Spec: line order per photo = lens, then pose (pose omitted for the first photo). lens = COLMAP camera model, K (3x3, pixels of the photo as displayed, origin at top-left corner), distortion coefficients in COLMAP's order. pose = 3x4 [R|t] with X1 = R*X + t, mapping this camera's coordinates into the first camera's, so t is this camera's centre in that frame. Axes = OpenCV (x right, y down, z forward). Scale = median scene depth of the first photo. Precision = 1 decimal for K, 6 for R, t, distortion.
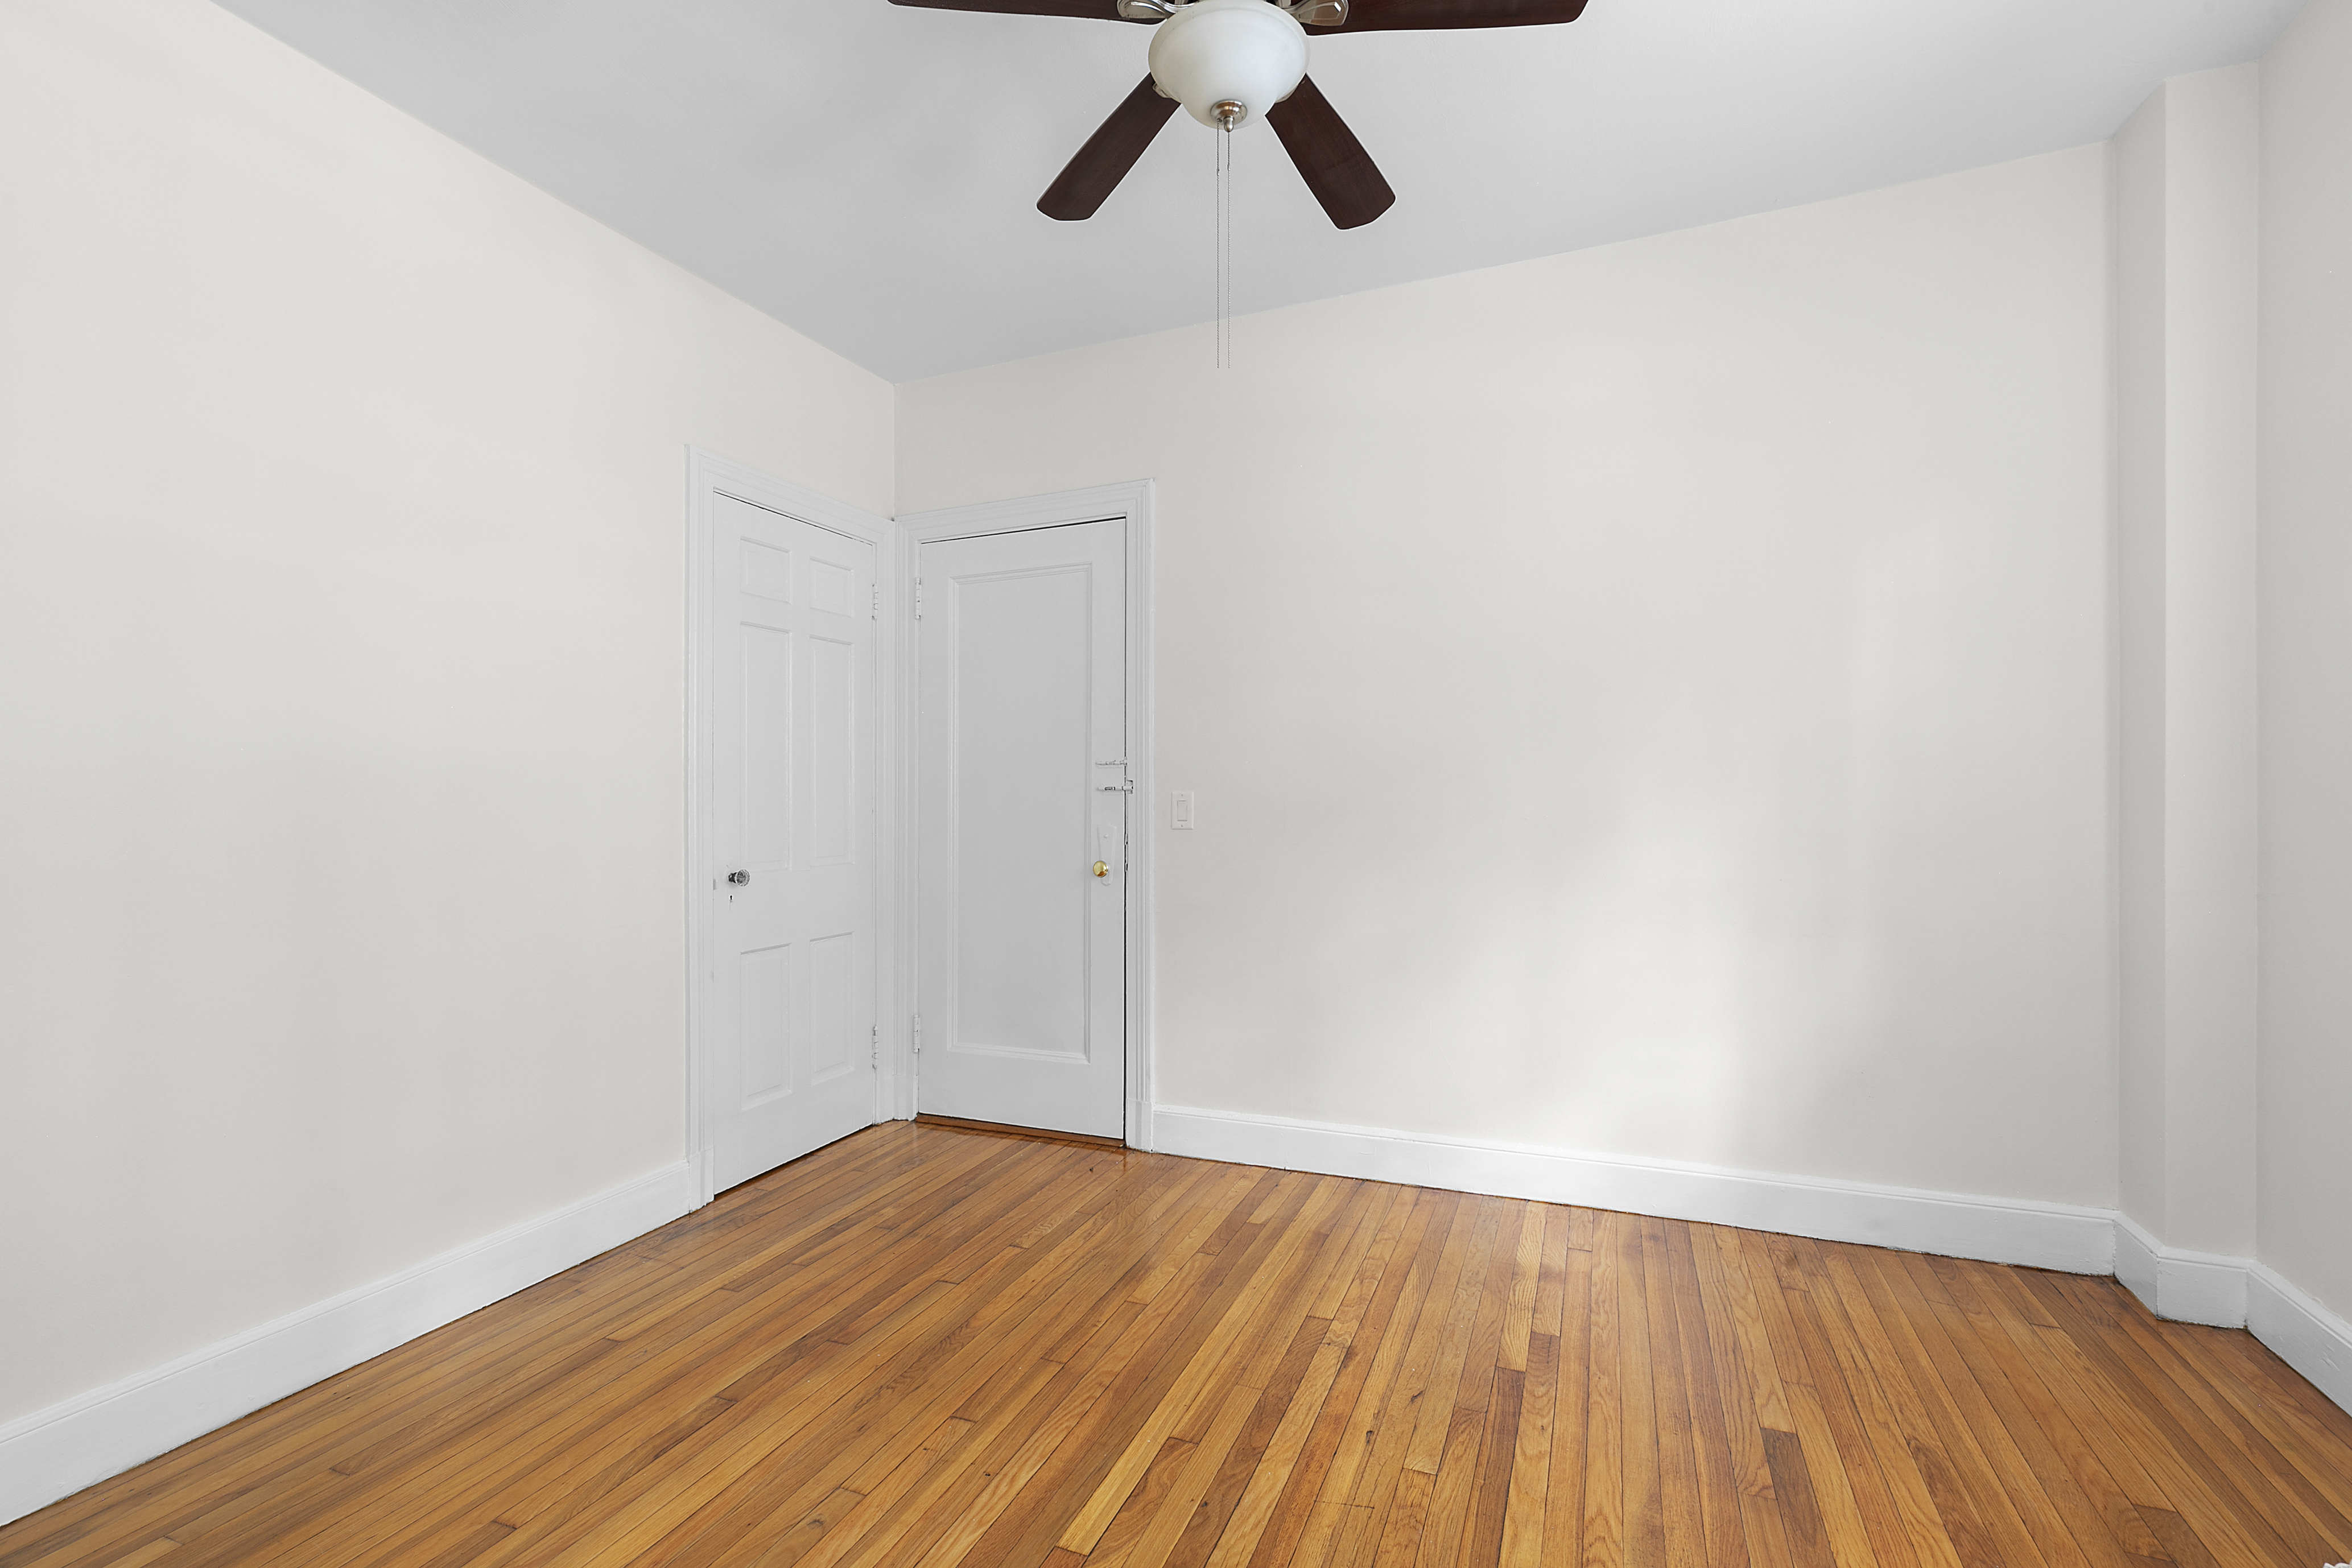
lens RADIAL K [[1043.9, 0, 1176.0], [0, 1043.9, 792.4], [0, 0, 1]] dist [-0.000342, -0.000041]
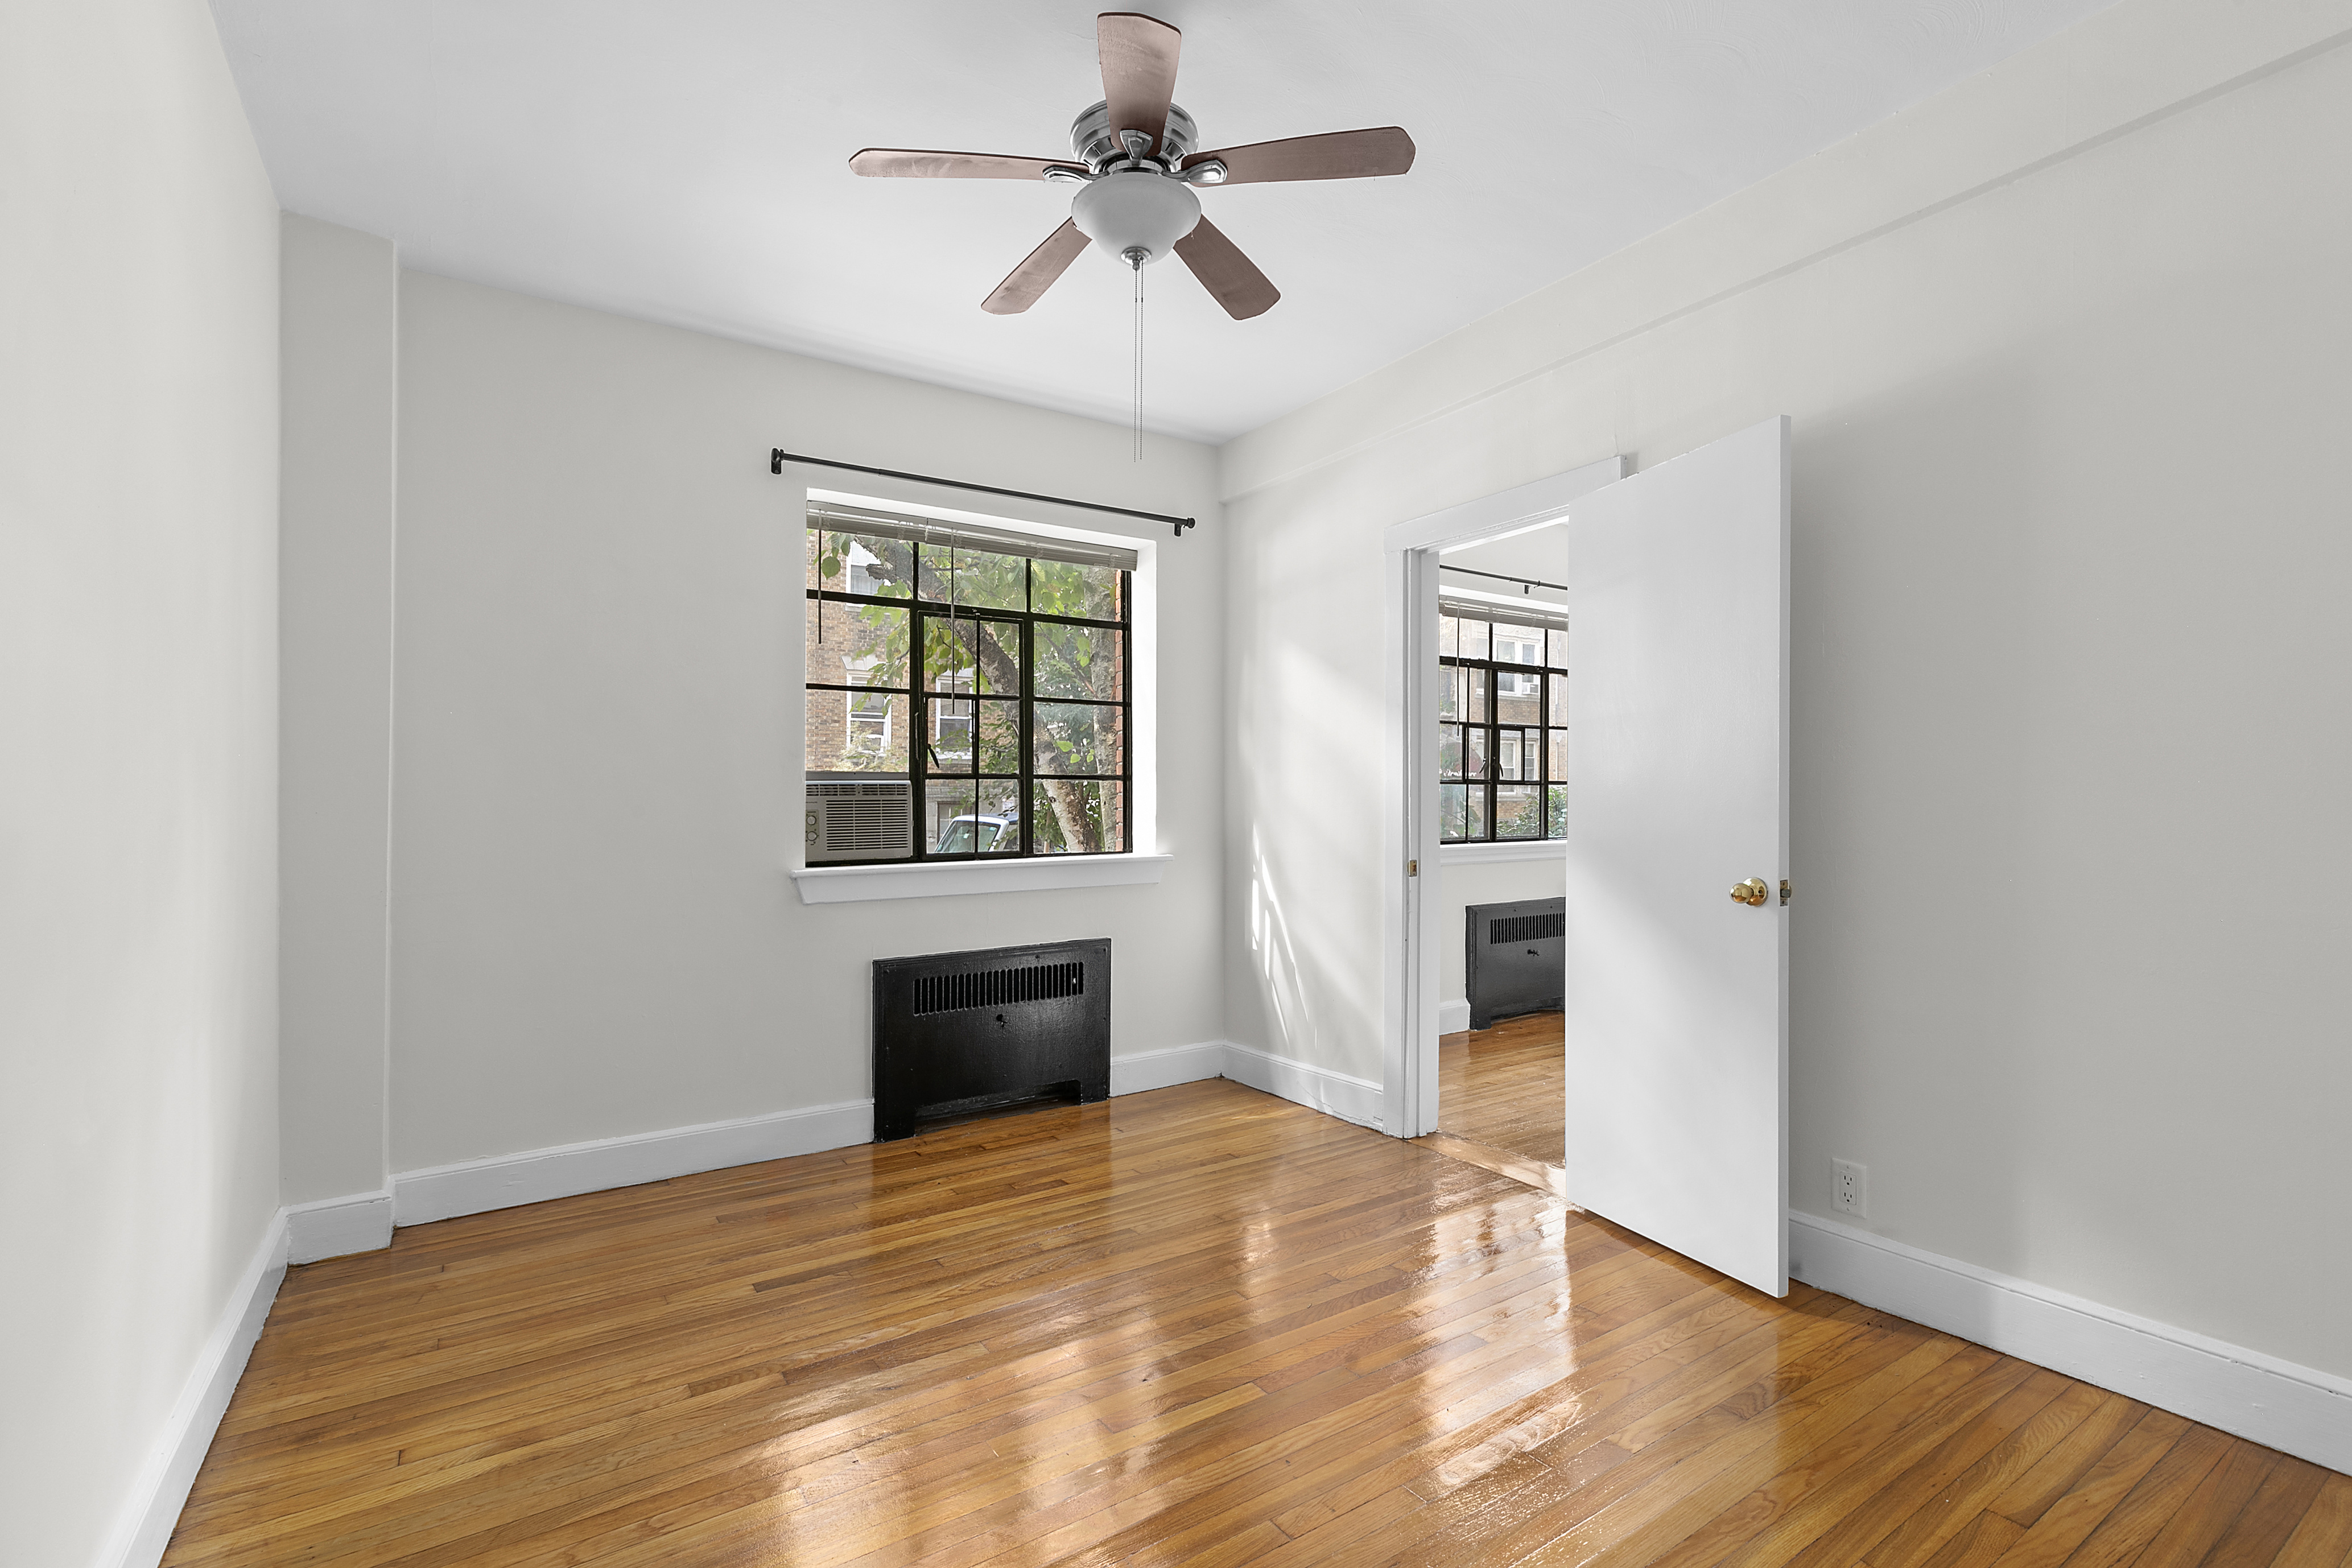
lens RADIAL K [[1043.9, 0, 1179.3], [0, 1043.9, 800.9], [0, 0, 1]] dist [-0.000342, -0.000041]
pose [[-0.829675, 0.023725, 0.557742, -0.573865], [0.013015, 0.999647, -0.023162, 0.017371], [-0.558095, -0.011958, -0.829691, 1.616048]]
